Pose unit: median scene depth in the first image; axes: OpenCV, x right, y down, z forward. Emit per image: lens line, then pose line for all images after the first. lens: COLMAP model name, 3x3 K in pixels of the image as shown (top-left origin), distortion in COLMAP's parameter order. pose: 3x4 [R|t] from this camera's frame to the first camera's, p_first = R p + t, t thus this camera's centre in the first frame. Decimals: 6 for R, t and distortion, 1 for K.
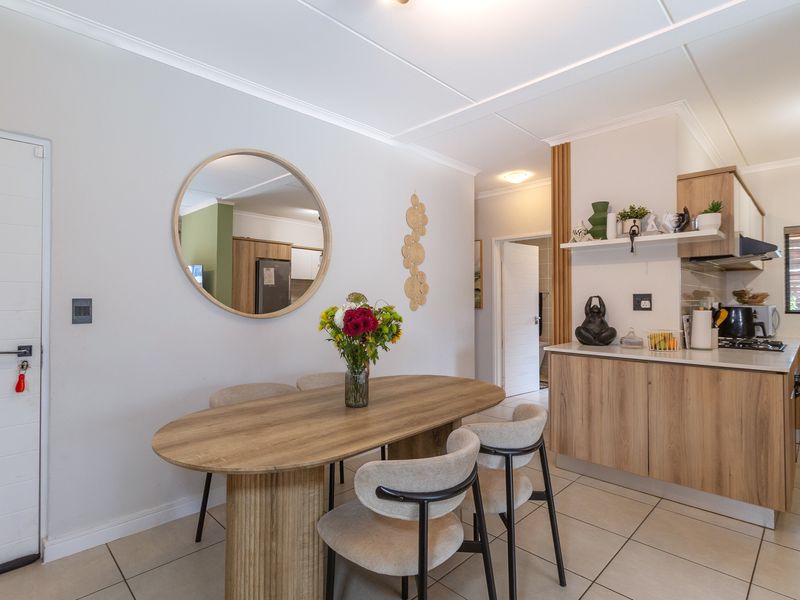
lens RADIAL K [[420.2, 0, 402.3], [0, 420.2, 294.2], [0, 0, 1]] dist [0.002329, 0.000185]
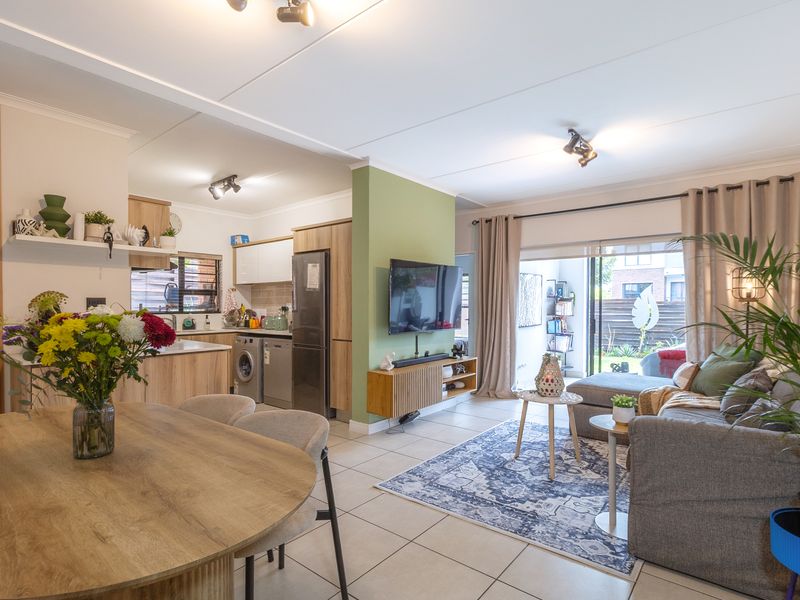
lens RADIAL K [[420.2, 0, 402.4], [0, 420.2, 304.0], [0, 0, 1]] dist [0.002329, 0.000185]
pose [[-0.096030, 0.001741, 0.995377, -0.682606], [-0.010455, 0.999942, -0.002758, 0.011735], [-0.995324, -0.010672, -0.096006, 0.458449]]
